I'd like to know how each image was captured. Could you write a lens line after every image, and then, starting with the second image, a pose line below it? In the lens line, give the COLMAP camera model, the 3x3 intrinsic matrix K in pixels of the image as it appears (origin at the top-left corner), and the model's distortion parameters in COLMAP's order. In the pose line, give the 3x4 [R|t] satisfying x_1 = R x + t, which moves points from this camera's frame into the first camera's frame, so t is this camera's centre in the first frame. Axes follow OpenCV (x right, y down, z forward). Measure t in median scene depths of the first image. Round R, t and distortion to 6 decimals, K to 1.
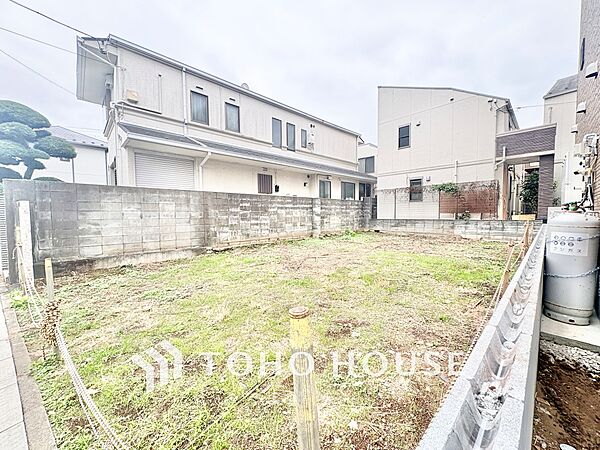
lens RADIAL K [[239.3, 0, 300.4], [0, 239.3, 224.9], [0, 0, 1]] dist [0.000100, -0.000027]
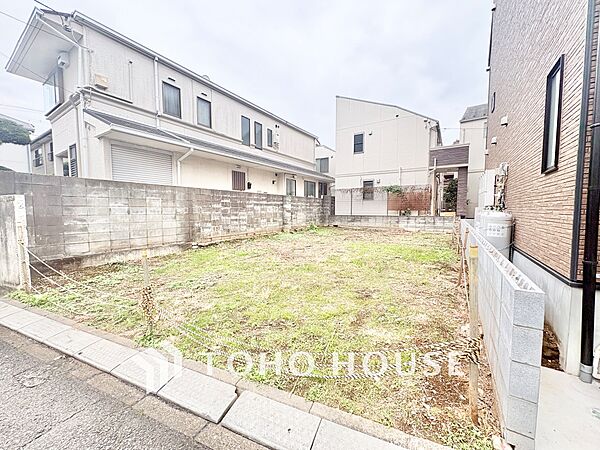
lens RADIAL K [[239.3, 0, 300.4], [0, 239.3, 224.9], [0, 0, 1]] dist [0.000100, -0.000027]
pose [[0.972125, -0.007511, 0.234344, -0.138135], [0.003619, 0.999848, 0.017031, 0.001777], [-0.234437, -0.015708, 0.972004, -0.069080]]
